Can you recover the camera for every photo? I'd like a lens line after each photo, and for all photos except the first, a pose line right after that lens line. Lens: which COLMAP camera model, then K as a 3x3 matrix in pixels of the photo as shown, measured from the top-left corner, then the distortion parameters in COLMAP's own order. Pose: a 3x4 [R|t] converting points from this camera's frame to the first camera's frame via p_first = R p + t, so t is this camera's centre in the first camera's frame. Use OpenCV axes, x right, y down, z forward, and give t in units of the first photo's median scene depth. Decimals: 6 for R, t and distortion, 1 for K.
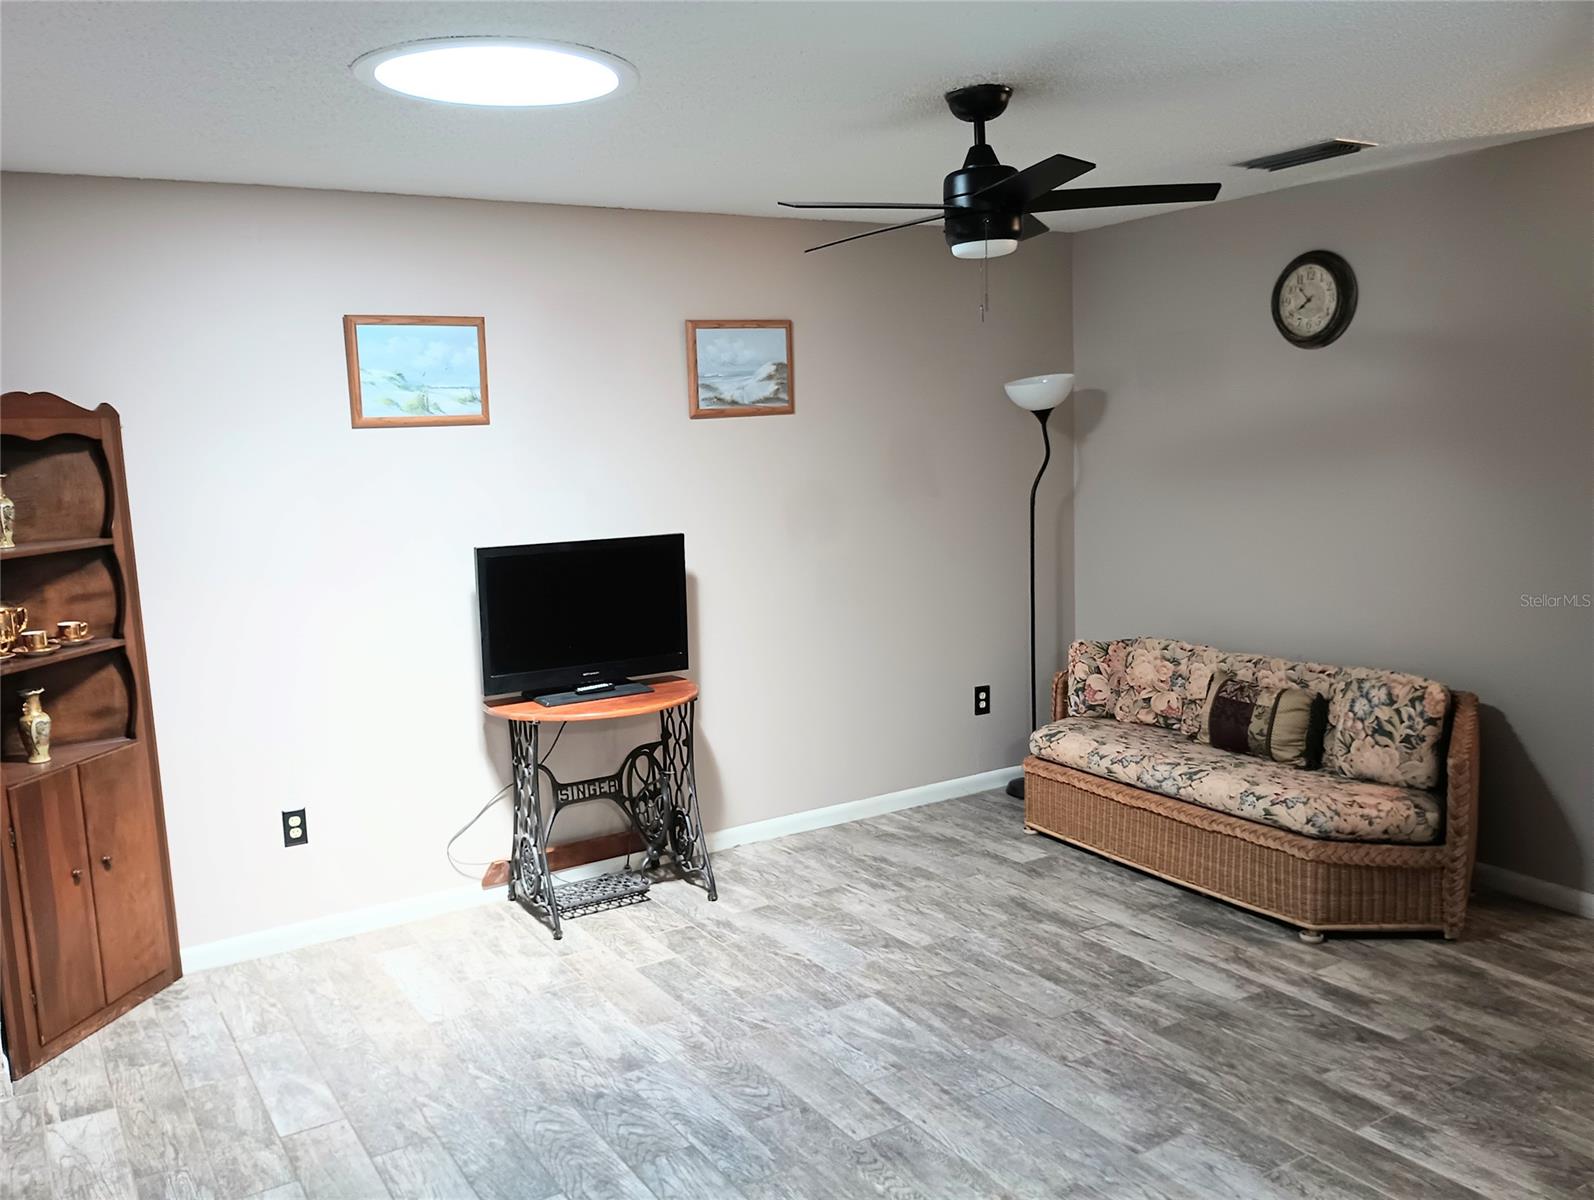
lens RADIAL K [[1333.1, 0, 781.8], [0, 1333.1, 600.3], [0, 0, 1]] dist [0.053364, -0.074775]
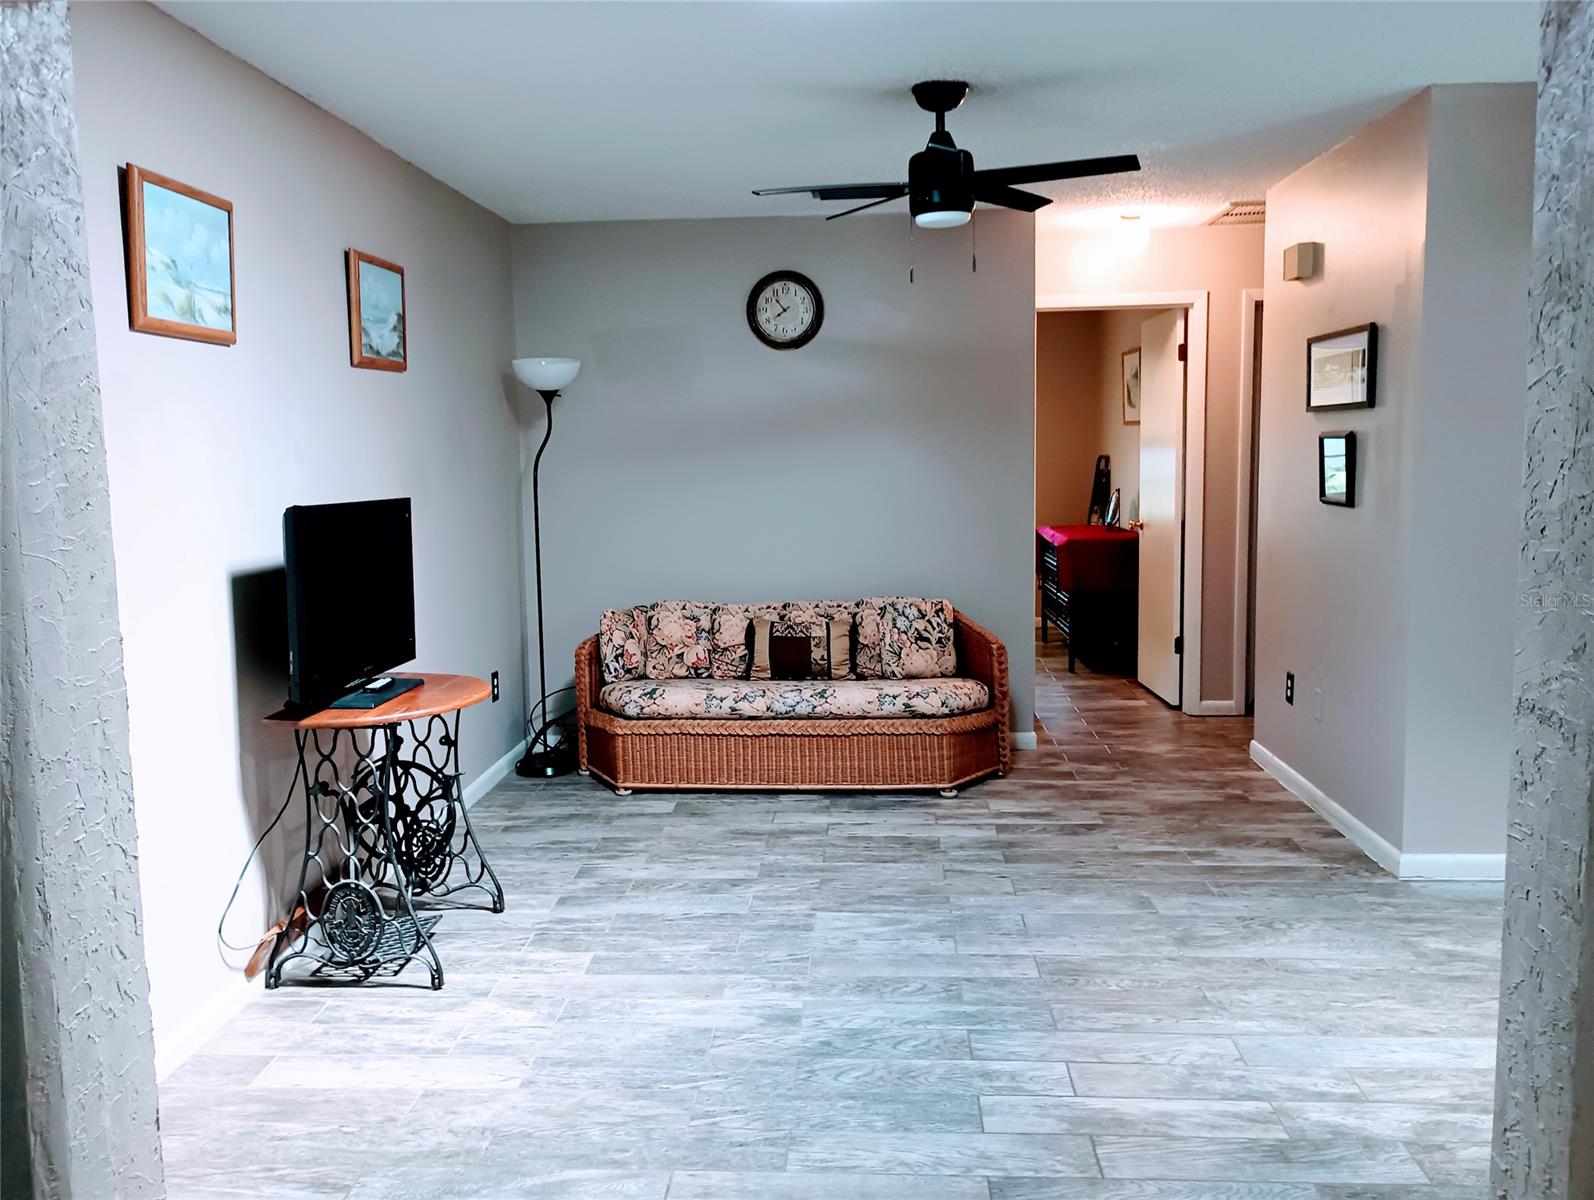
lens RADIAL K [[1333.1, 0, 784.7], [0, 1333.1, 596.7], [0, 0, 1]] dist [0.053364, -0.074775]
pose [[0.572015, -0.062786, 0.817837, -0.699243], [0.105193, 0.994448, 0.002770, 0.038917], [-0.813470, 0.084446, 0.575443, 0.350740]]
